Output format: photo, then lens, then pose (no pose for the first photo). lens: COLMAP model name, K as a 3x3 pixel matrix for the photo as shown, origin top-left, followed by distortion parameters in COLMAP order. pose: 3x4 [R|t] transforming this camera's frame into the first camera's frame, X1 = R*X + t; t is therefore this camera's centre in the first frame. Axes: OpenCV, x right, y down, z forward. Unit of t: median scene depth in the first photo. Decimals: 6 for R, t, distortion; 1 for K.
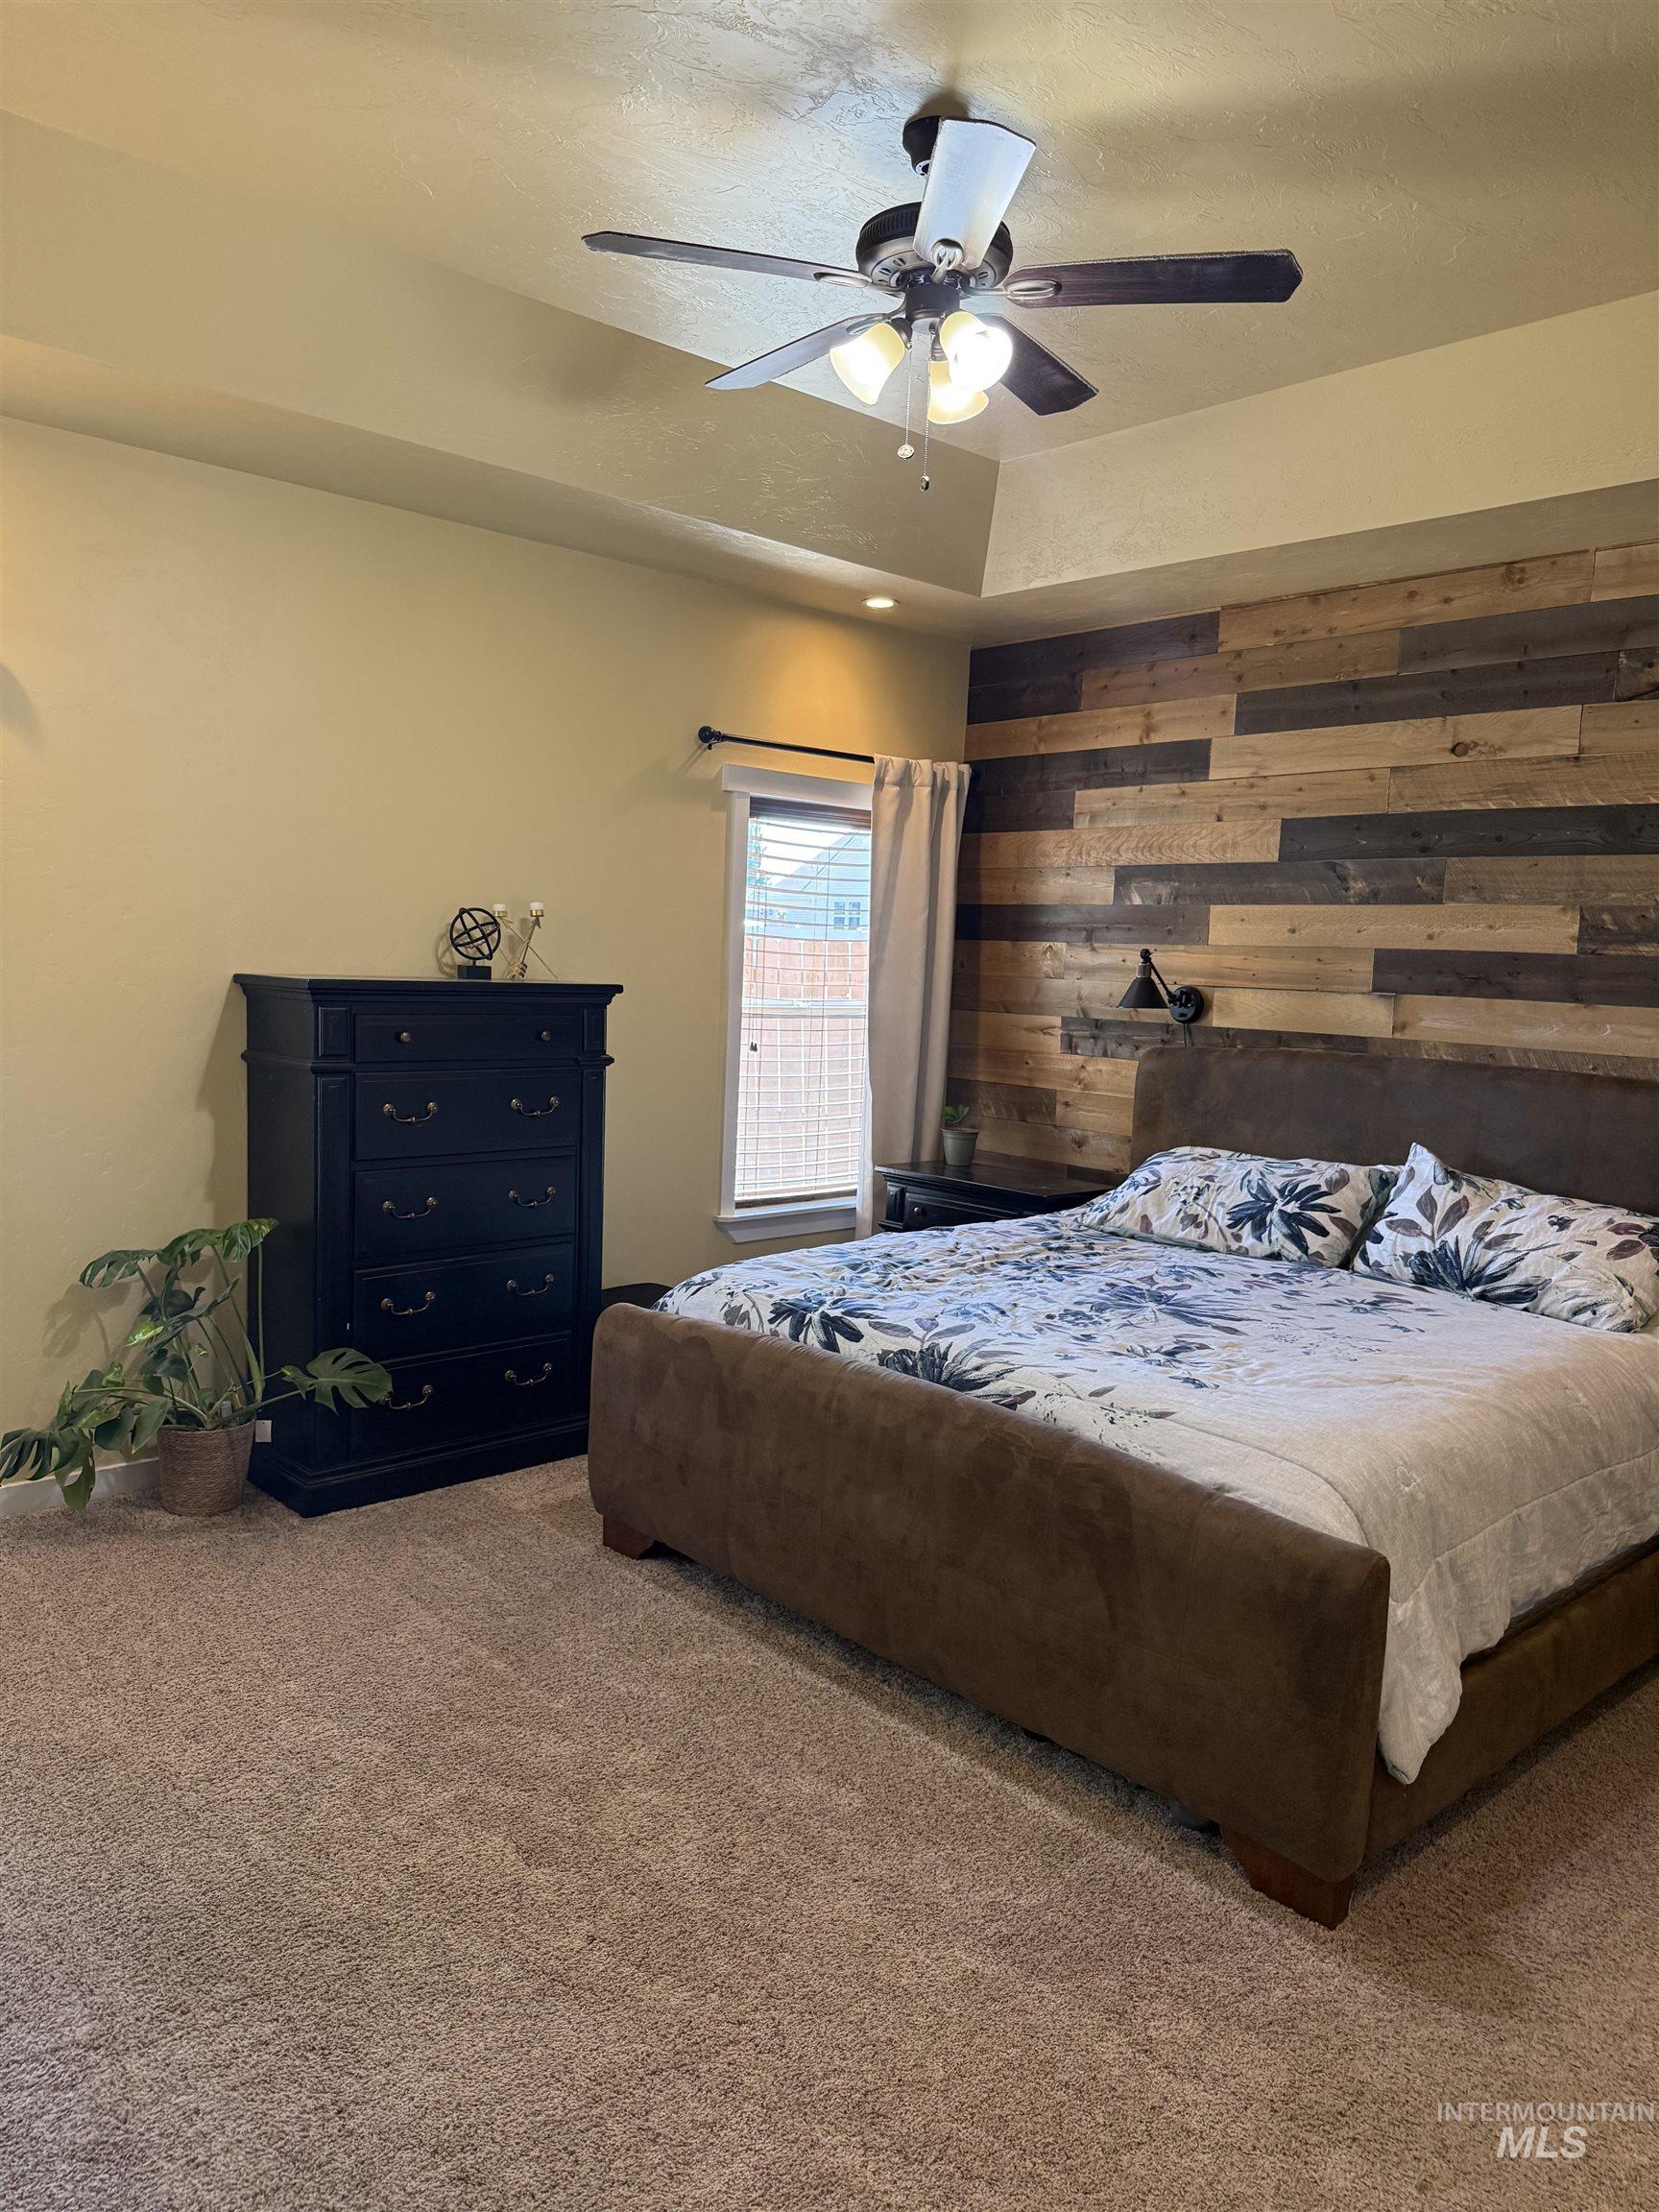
lens RADIAL K [[1575.2, 0, 776.9], [0, 1575.2, 1104.7], [0, 0, 1]] dist [0.114129, -0.182185]
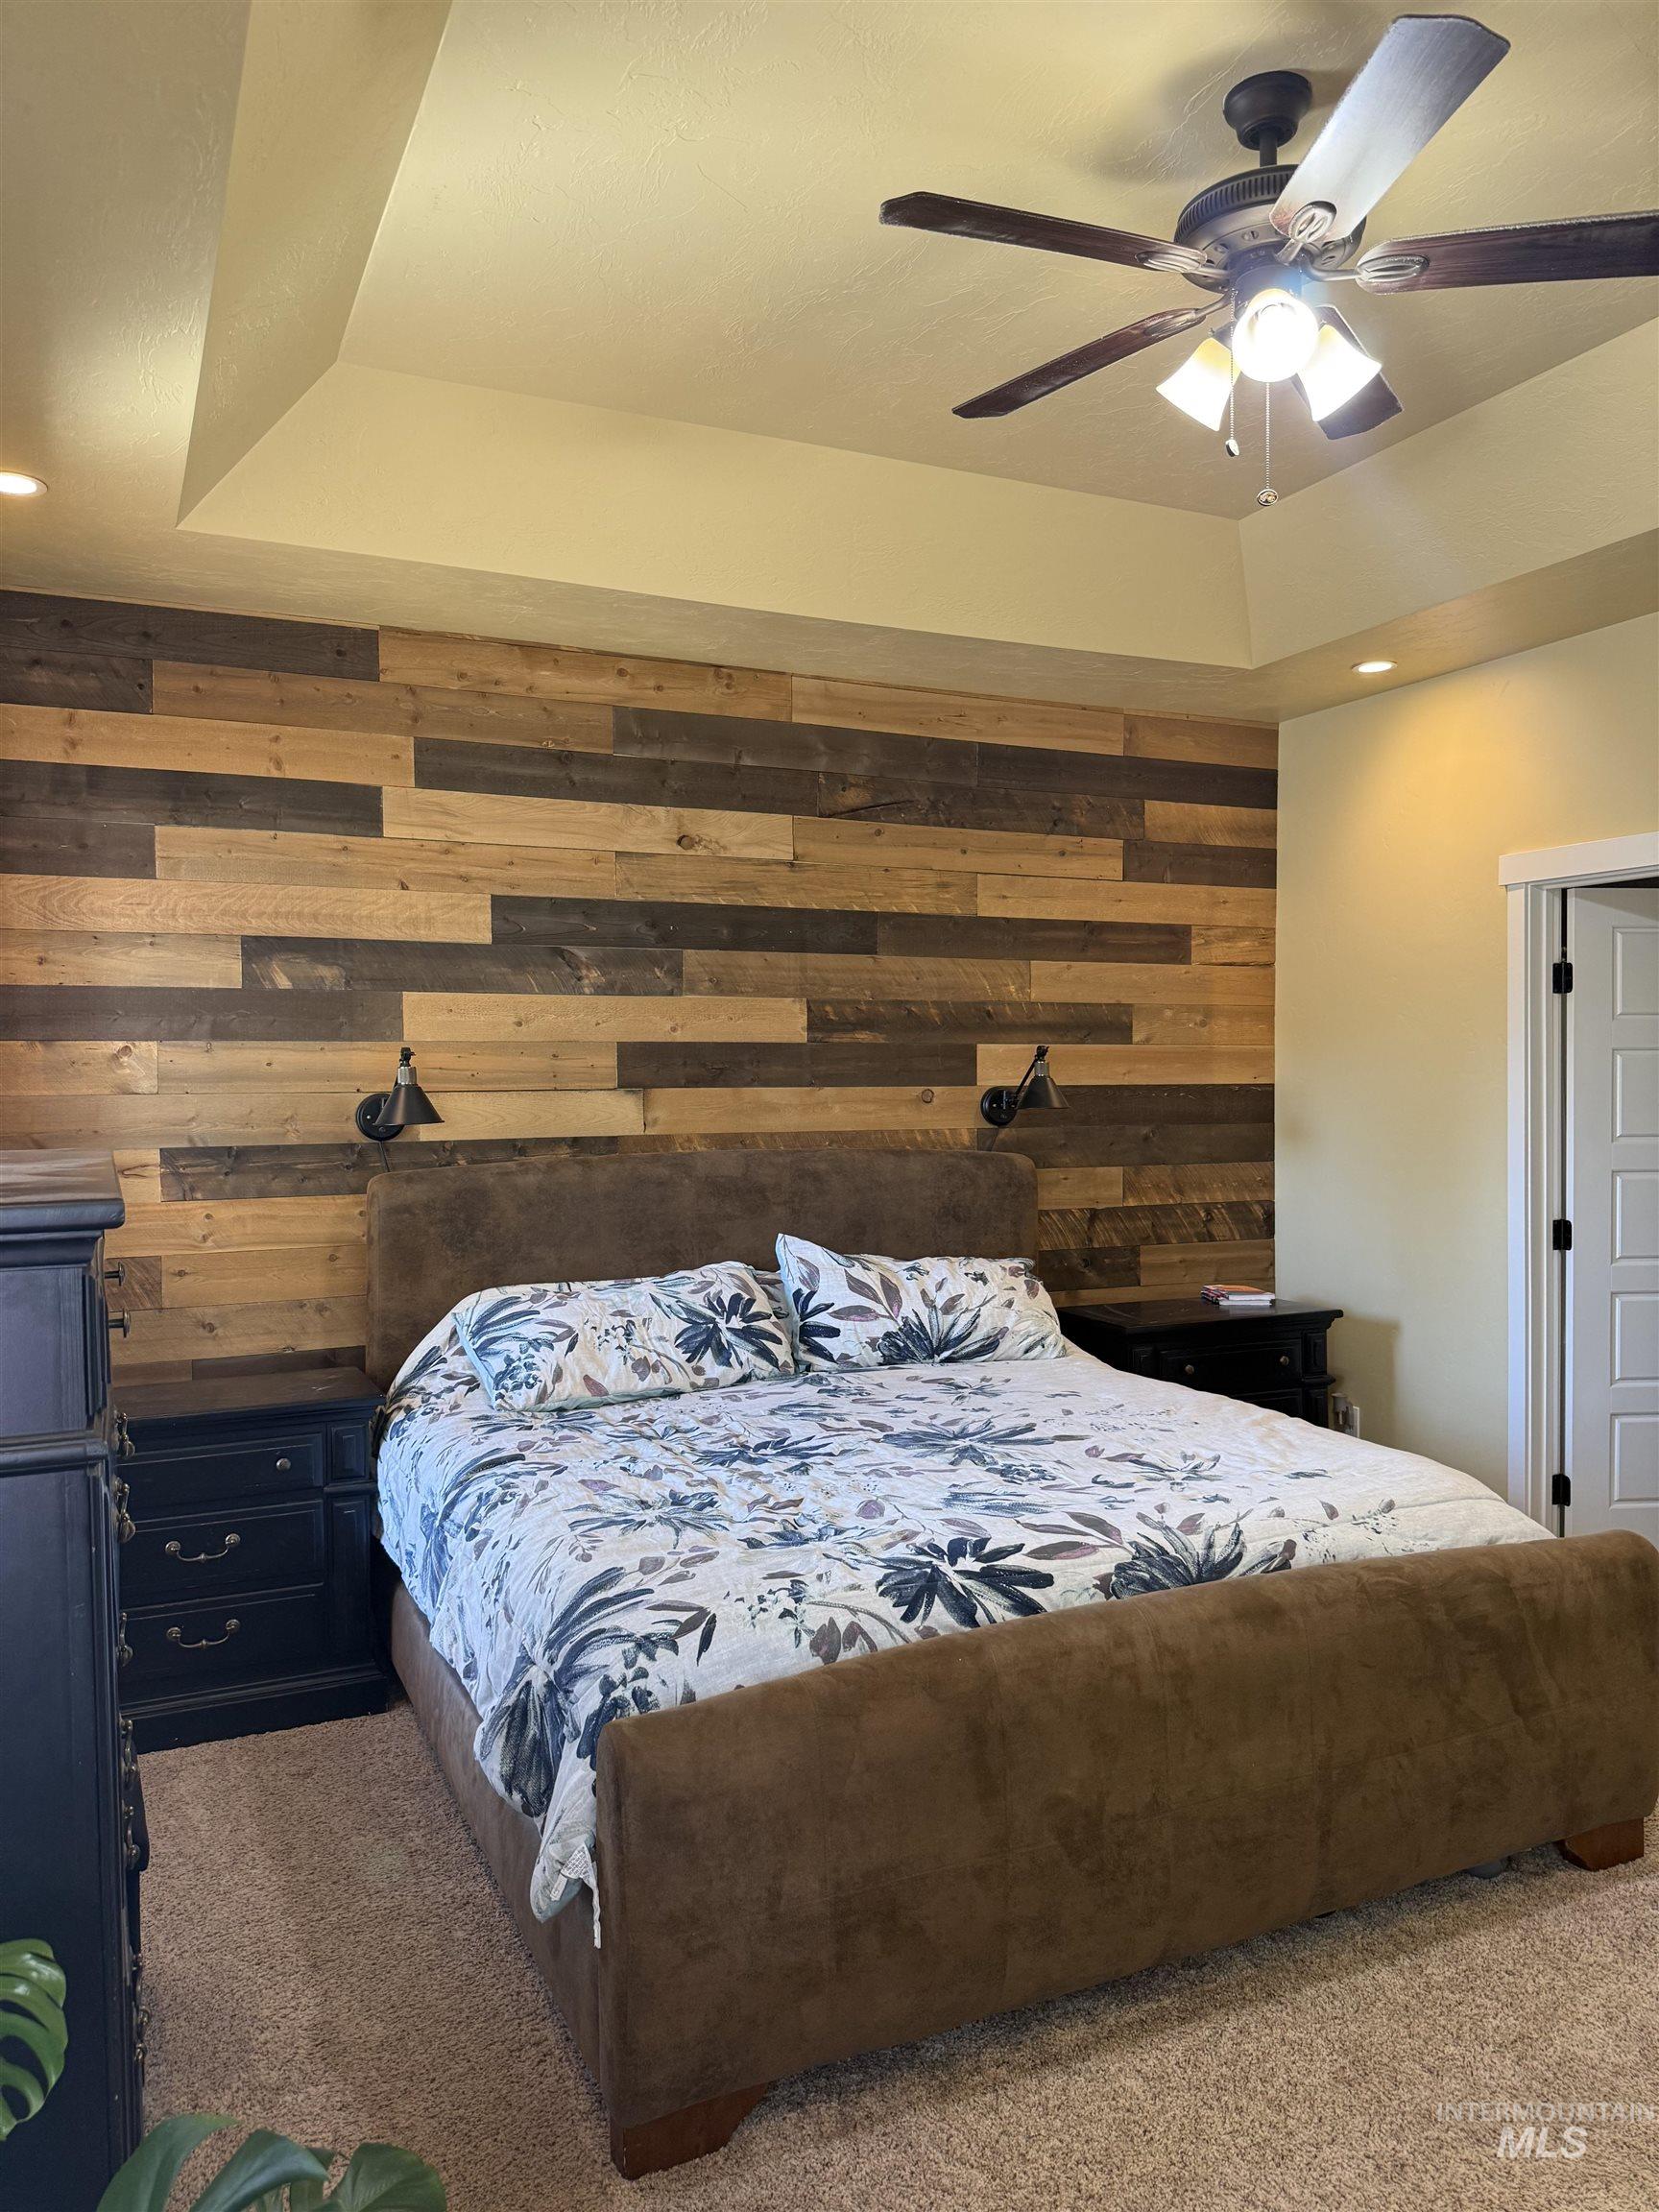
lens RADIAL K [[1563.8, 0, 833.6], [0, 1563.8, 1110.9], [0, 0, 1]] dist [0.113236, -0.180934]
pose [[0.275962, -0.065716, 0.958919, -0.509252], [0.112833, 0.992977, 0.035578, -0.080900], [-0.954523, 0.098380, 0.281439, 0.664487]]
